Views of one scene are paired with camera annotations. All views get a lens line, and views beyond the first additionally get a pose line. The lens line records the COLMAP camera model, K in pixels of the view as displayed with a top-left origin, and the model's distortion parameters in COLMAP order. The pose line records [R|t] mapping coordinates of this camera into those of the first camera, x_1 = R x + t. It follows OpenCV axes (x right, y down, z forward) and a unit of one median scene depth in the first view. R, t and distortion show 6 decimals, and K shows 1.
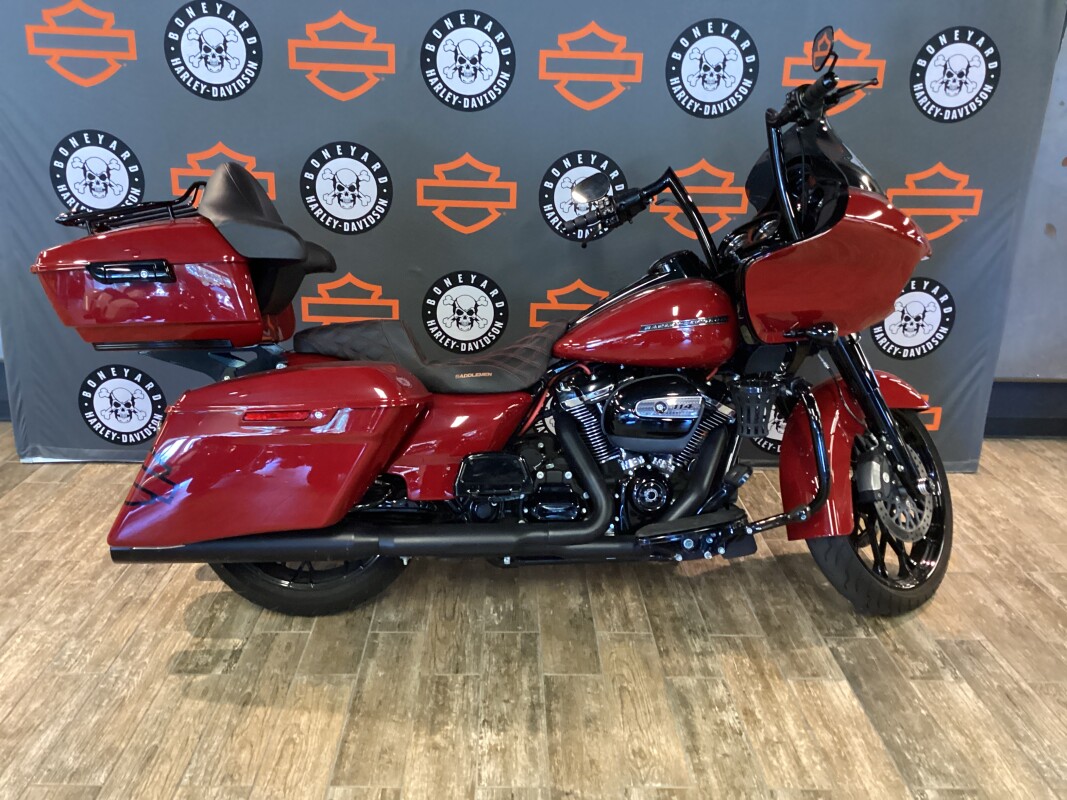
lens RADIAL K [[963.6, 0, 533.5], [0, 963.6, 400.0], [0, 0, 1]] dist [0.076006, -0.116647]
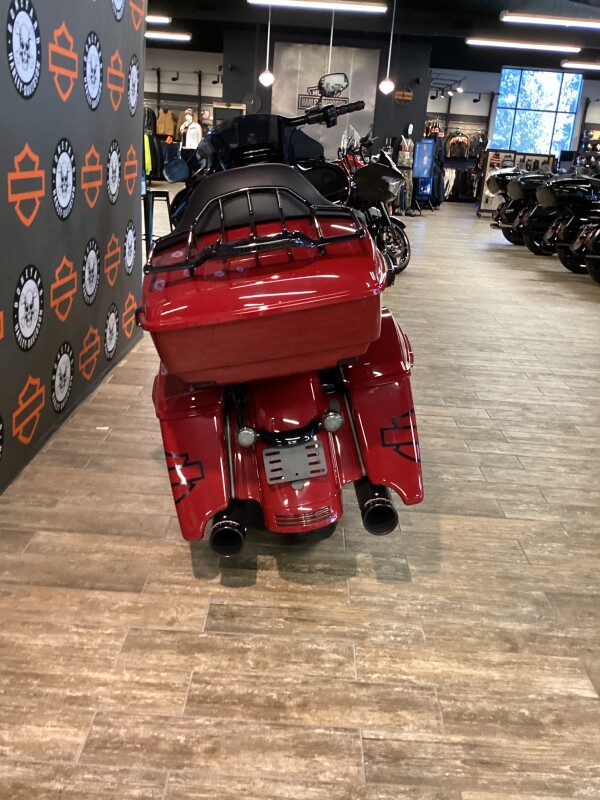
lens RADIAL K [[722.5, 0, 301.3], [0, 722.5, 396.0], [0, 0, 1]] dist [0.076006, -0.116647]
pose [[0.045079, -0.345995, 0.937153, -1.180420], [0.237070, 0.915013, 0.326417, -0.277825], [-0.970446, 0.207456, 0.123273, 0.978380]]
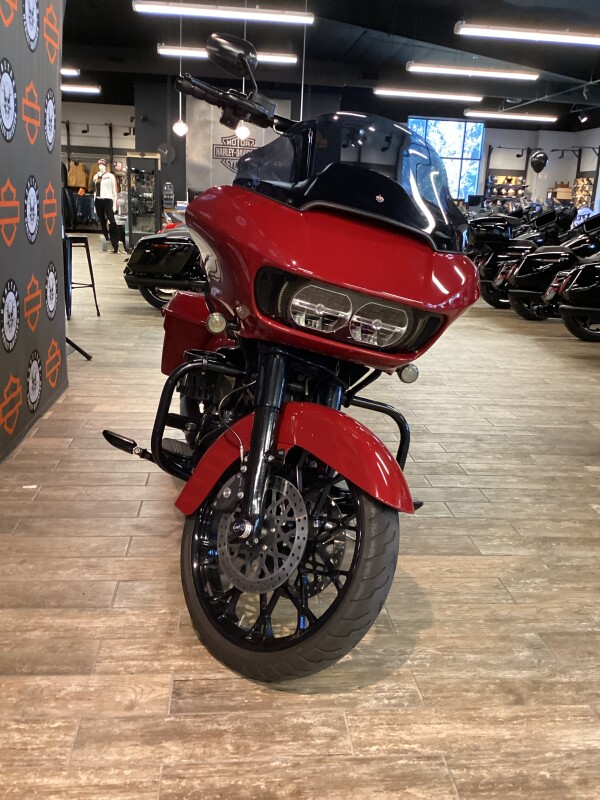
lens RADIAL K [[727.3, 0, 300.0], [0, 727.3, 400.0], [0, 0, 1]] dist [0.051745, -0.086388]
pose [[-0.068764, -0.287842, 0.955206, -1.103545], [0.253343, 0.921047, 0.295787, -0.248506], [-0.964930, 0.262334, 0.009588, 1.033851]]
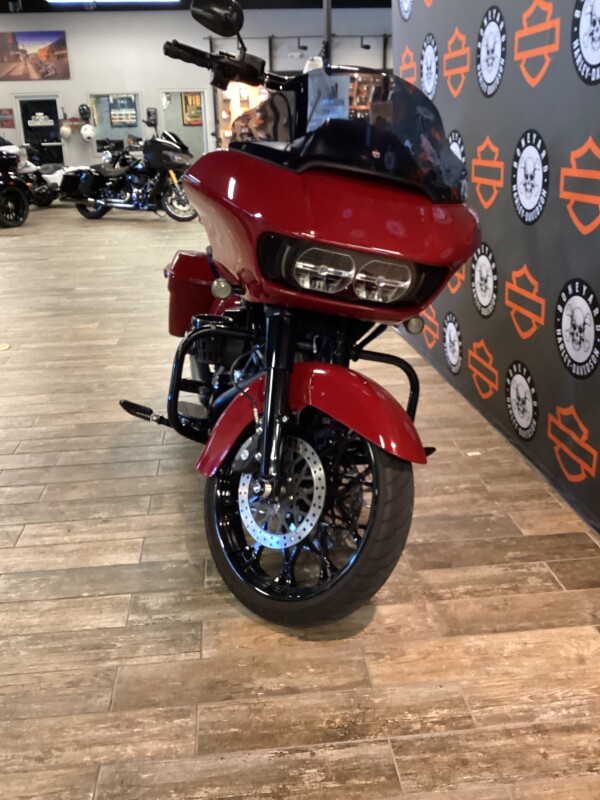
lens RADIAL K [[737.5, 0, 296.7], [0, 737.5, 395.8], [0, 0, 1]] dist [0.090036, -0.180238]
pose [[0.071793, 0.303583, -0.950096, 1.175691], [-0.275700, 0.921482, 0.273606, -0.214360], [0.958559, 0.242298, 0.149854, 1.027225]]
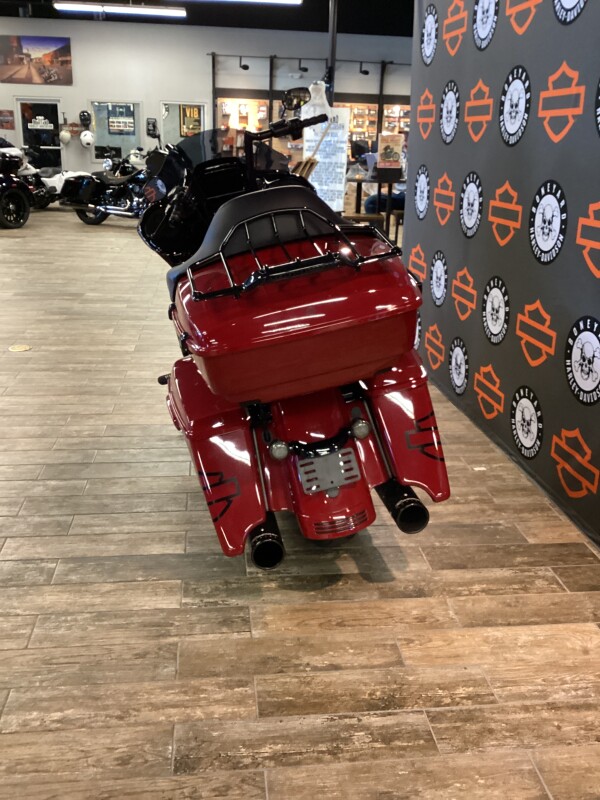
lens RADIAL K [[732.0, 0, 300.0], [0, 732.0, 400.0], [0, 0, 1]] dist [0.102881, -0.213816]
pose [[0.093074, 0.296598, -0.950456, 1.259312], [-0.328988, 0.910144, 0.251802, -0.212400], [0.939736, 0.289252, 0.182288, 0.929607]]
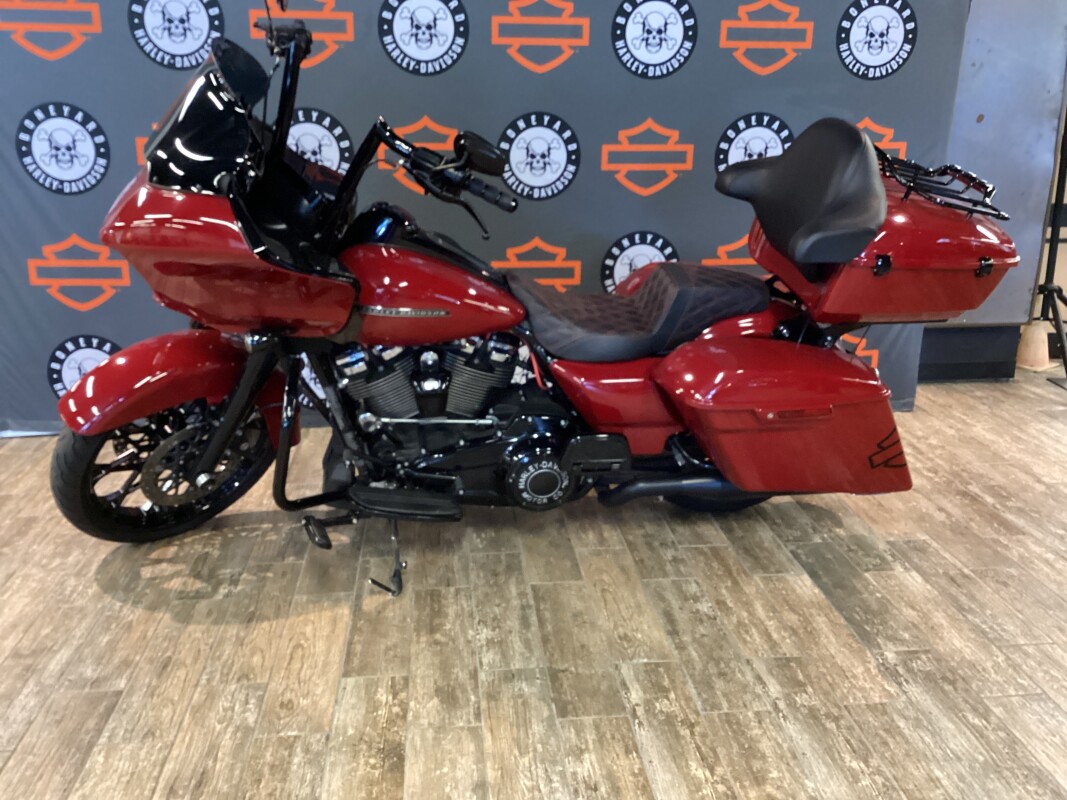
lens RADIAL K [[976.4, 0, 533.5], [0, 976.4, 400.0], [0, 0, 1]] dist [0.102881, -0.213816]
pose [[0.997007, -0.041127, 0.065464, -0.048721], [0.042182, 0.999000, -0.014823, 0.099059], [-0.064789, 0.017540, 0.997745, -0.083620]]
